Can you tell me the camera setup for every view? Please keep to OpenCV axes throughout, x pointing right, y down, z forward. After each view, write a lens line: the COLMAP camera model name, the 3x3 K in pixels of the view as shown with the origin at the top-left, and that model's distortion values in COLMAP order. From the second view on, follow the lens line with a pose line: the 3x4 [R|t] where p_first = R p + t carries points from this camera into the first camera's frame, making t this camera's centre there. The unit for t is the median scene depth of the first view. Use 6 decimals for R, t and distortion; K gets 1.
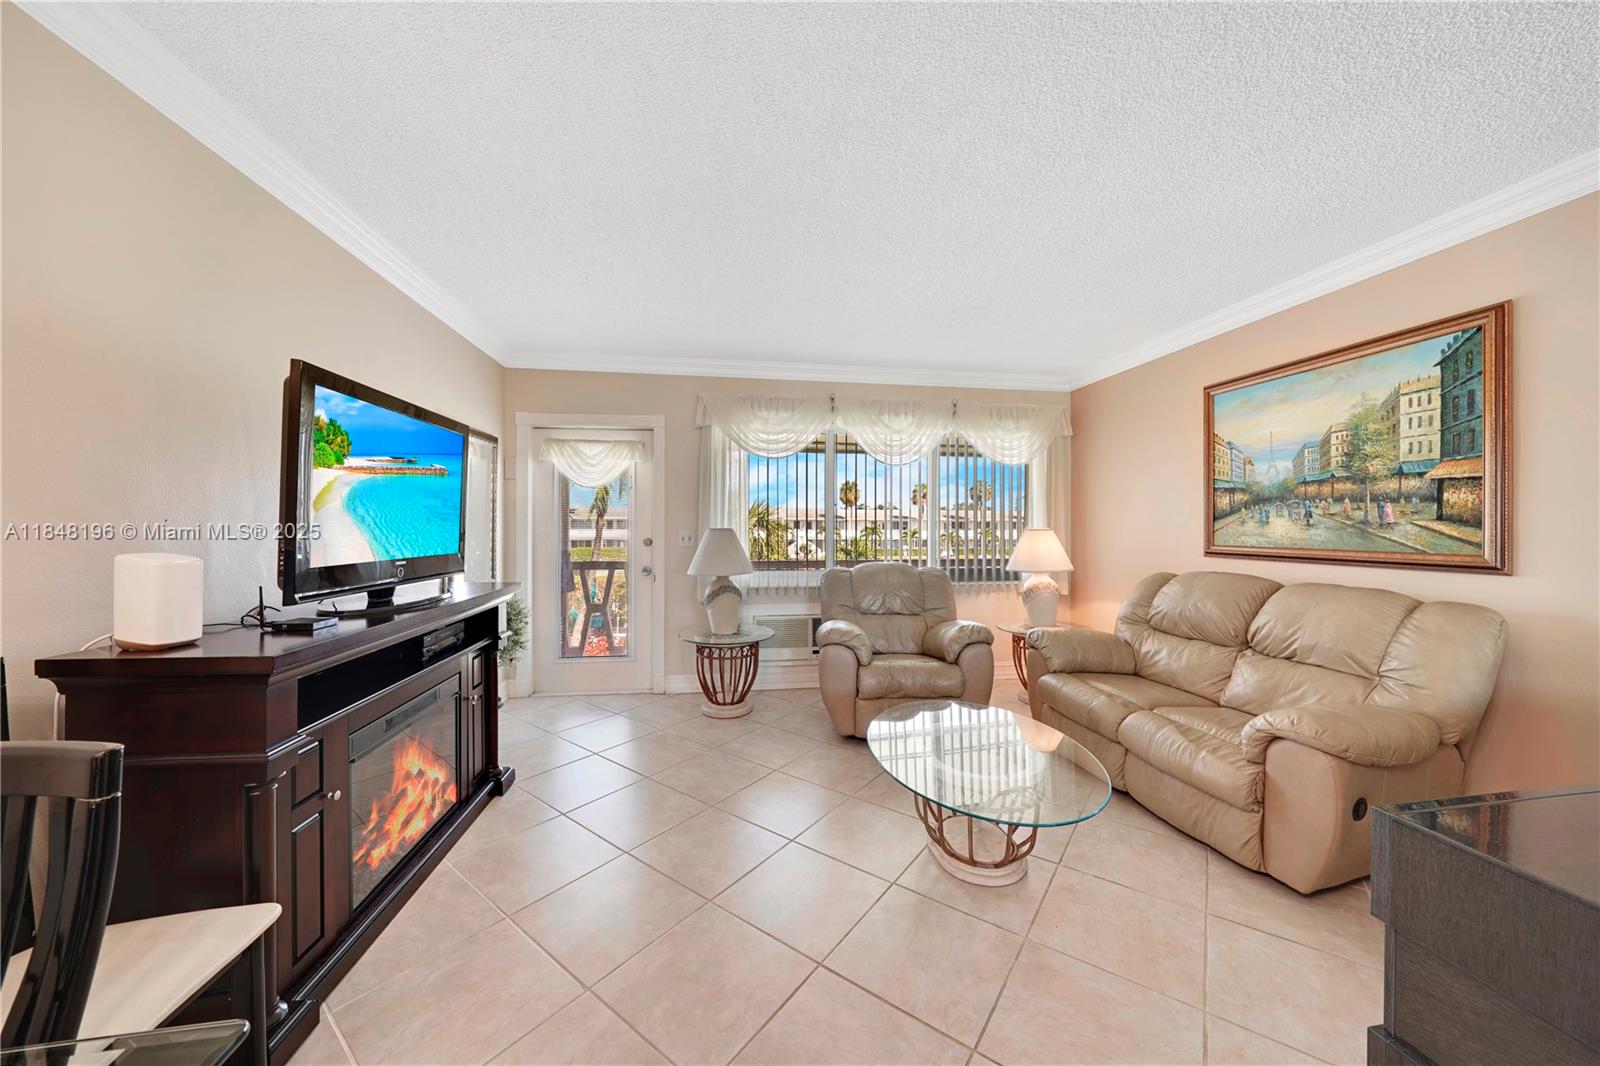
lens RADIAL K [[572.8, 0, 797.8], [0, 572.8, 528.8], [0, 0, 1]] dist [-0.011678, 0.000807]
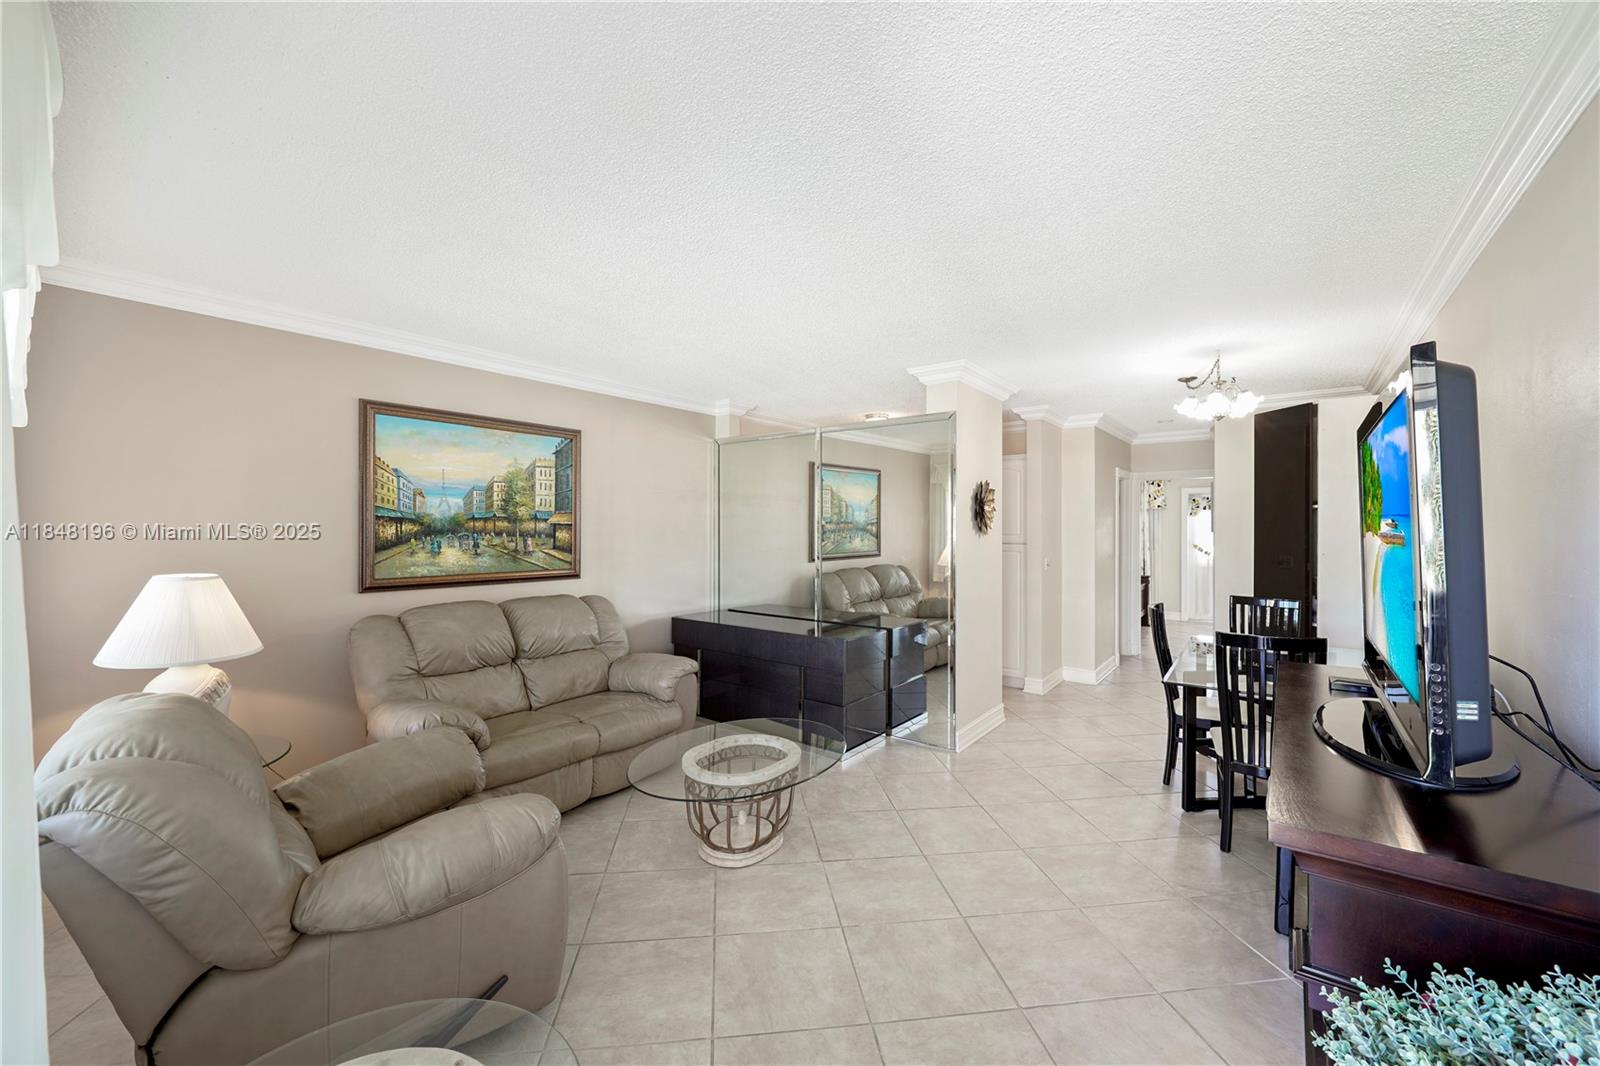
lens RADIAL K [[640.0, 0, 798.7], [0, 640.0, 528.6], [0, 0, 1]] dist [-0.004073, -0.000588]
pose [[-0.710856, -0.001661, 0.703335, -0.595742], [-0.000920, 0.999999, 0.001432, -0.068794], [-0.703337, 0.000371, -0.710857, 1.612399]]
